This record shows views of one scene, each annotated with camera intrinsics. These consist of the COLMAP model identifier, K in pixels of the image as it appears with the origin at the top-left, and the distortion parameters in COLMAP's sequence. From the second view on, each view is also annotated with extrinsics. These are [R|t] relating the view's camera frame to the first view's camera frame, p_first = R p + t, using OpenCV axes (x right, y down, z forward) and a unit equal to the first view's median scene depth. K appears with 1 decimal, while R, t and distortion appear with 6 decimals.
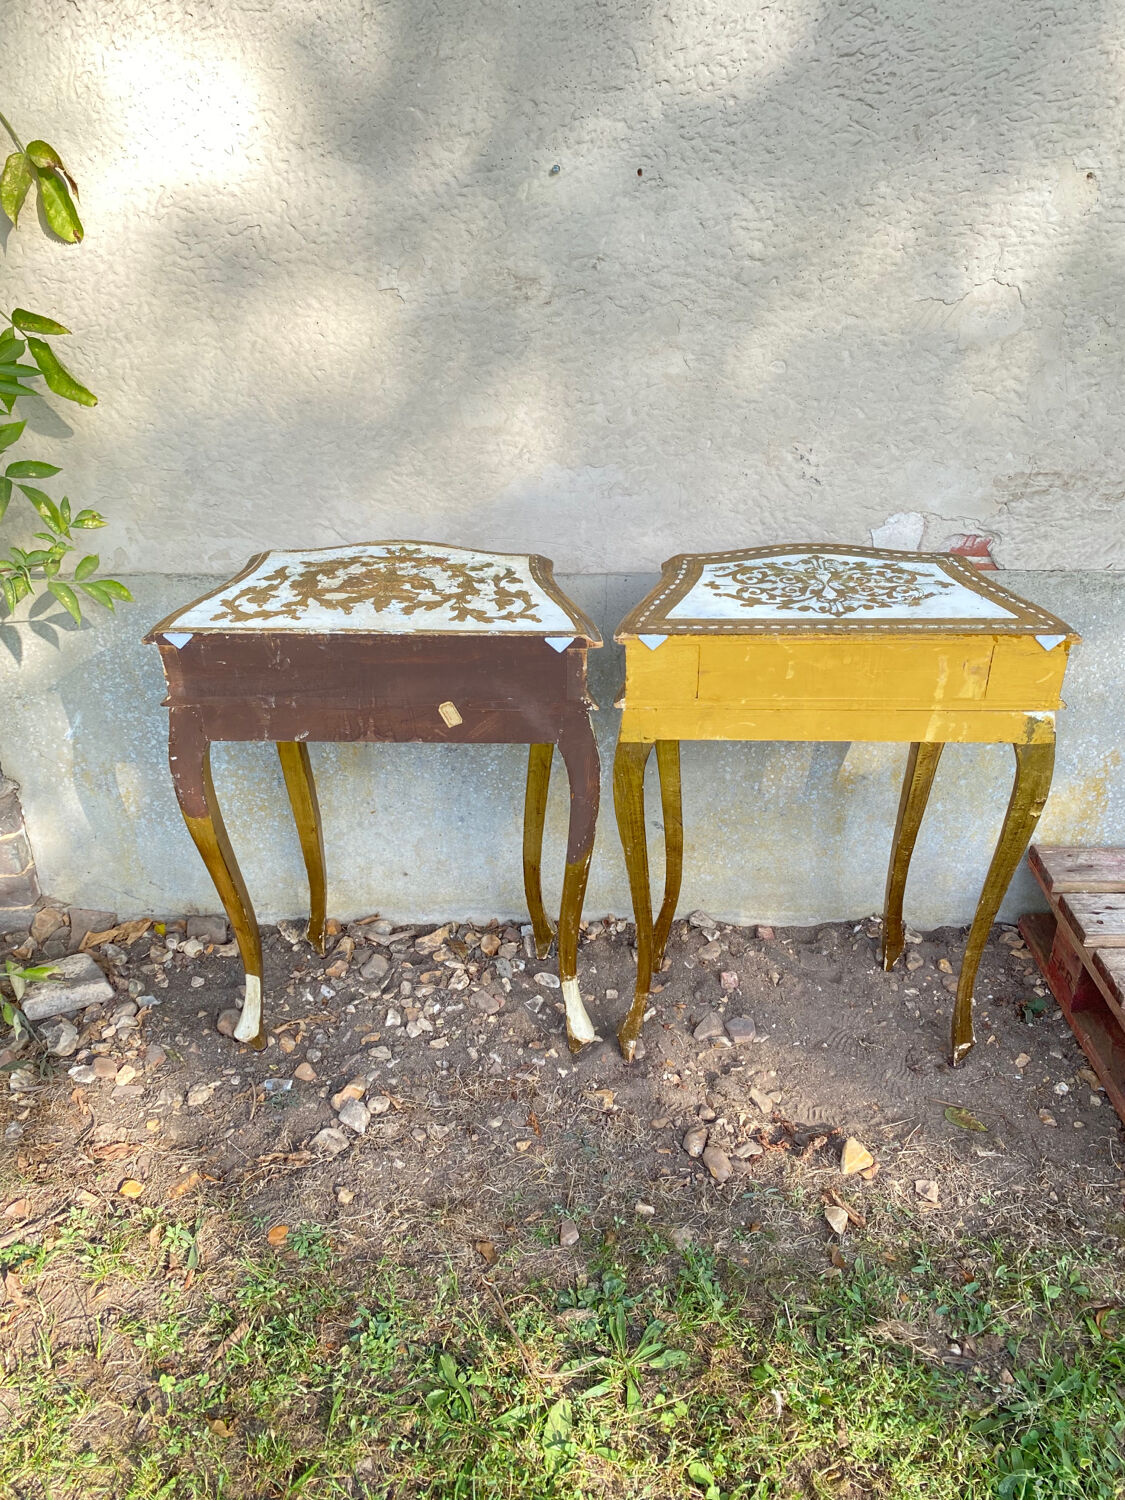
lens RADIAL K [[1140.4, 0, 571.3], [0, 1140.4, 739.7], [0, 0, 1]] dist [0.036795, -0.036376]
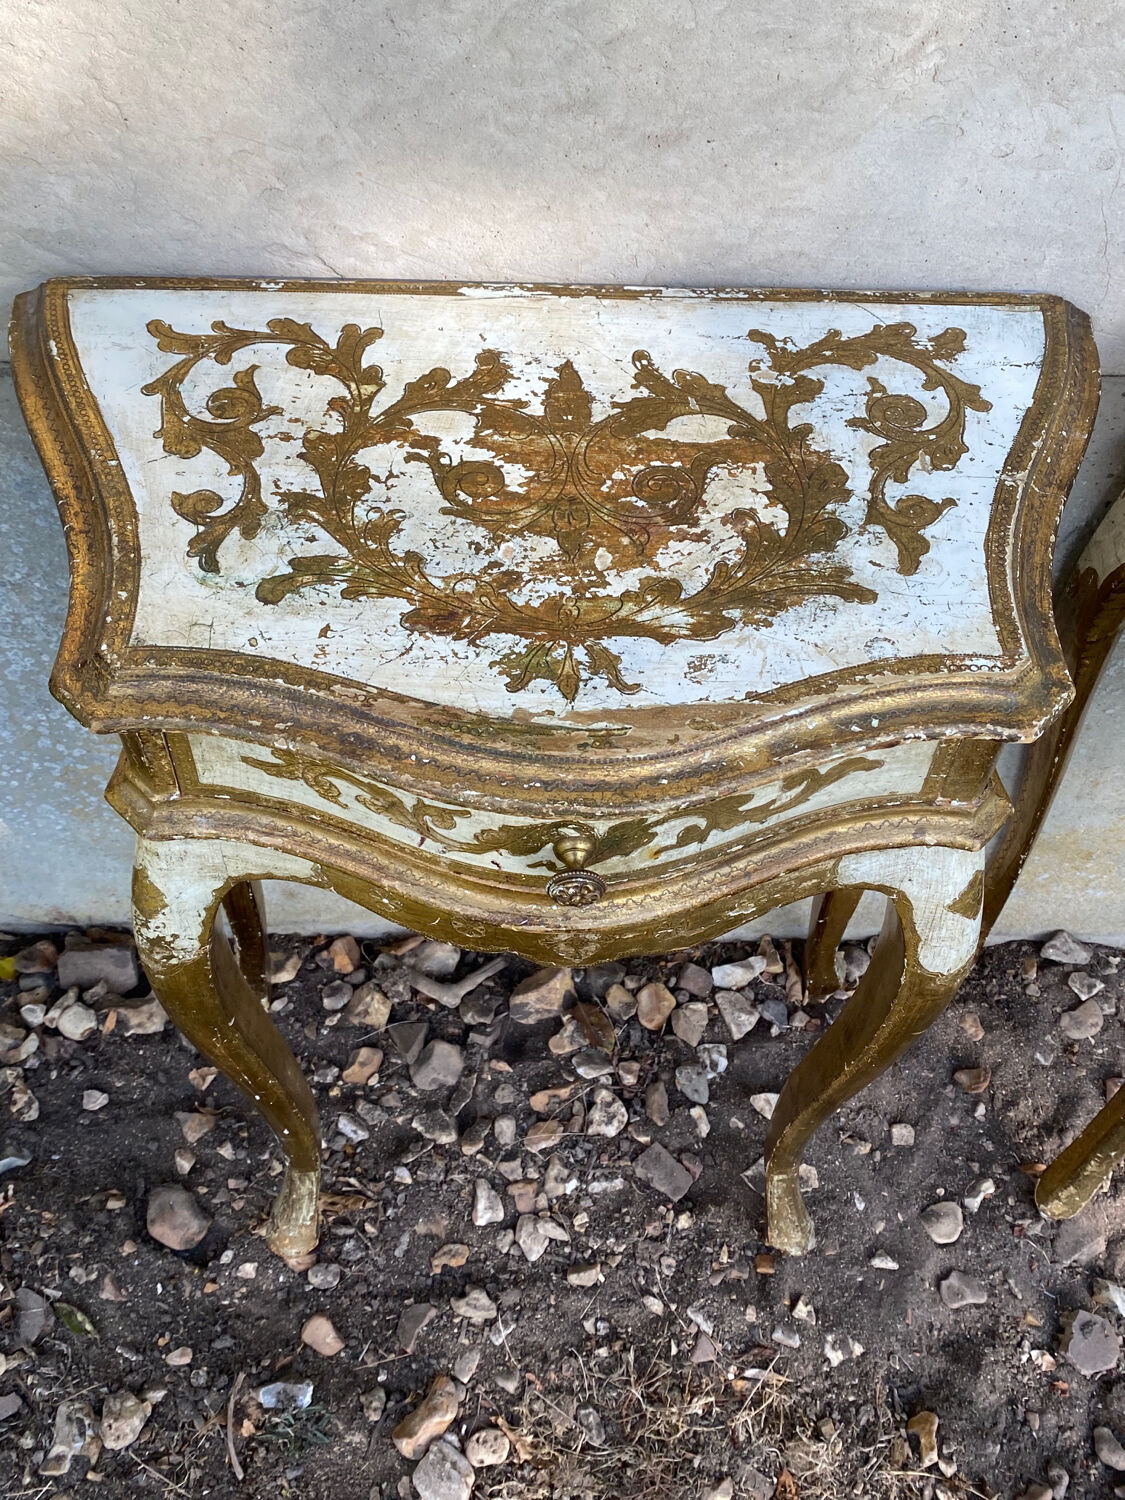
lens RADIAL K [[1437.2, 0, 570.8], [0, 1437.2, 729.2], [0, 0, 1]] dist [0.010383, 0.000000]
pose [[0.999813, 0.004612, 0.018795, -0.140323], [-0.012562, 0.893447, 0.448993, -0.254693], [-0.014721, -0.449145, 0.893338, 0.551420]]
